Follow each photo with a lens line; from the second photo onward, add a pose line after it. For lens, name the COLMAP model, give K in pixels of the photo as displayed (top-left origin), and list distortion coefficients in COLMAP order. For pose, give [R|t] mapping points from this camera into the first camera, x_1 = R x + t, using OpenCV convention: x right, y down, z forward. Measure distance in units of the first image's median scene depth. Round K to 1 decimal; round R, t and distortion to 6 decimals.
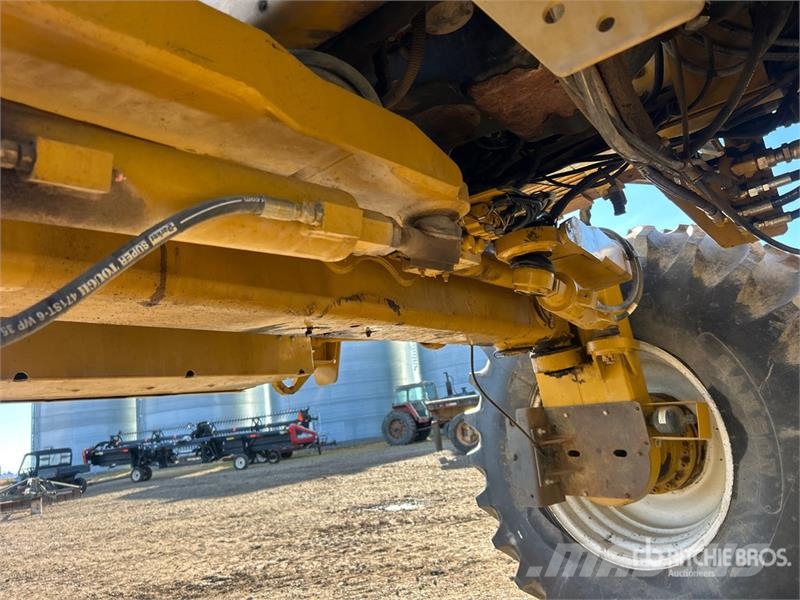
lens RADIAL K [[604.5, 0, 409.2], [0, 604.5, 295.6], [0, 0, 1]] dist [0.024803, -0.008870]
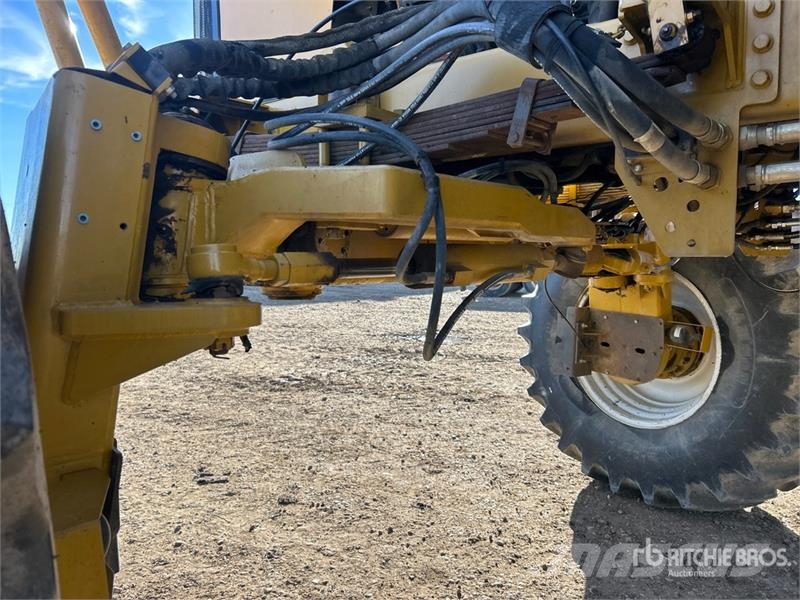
lens RADIAL K [[601.0, 0, 401.1], [0, 601.0, 304.7], [0, 0, 1]] dist [0.052463, -0.051628]
pose [[0.990625, 0.132661, -0.032594, -0.134465], [-0.117208, 0.947963, 0.296020, -0.154383], [0.070168, -0.289425, 0.954625, -0.271932]]
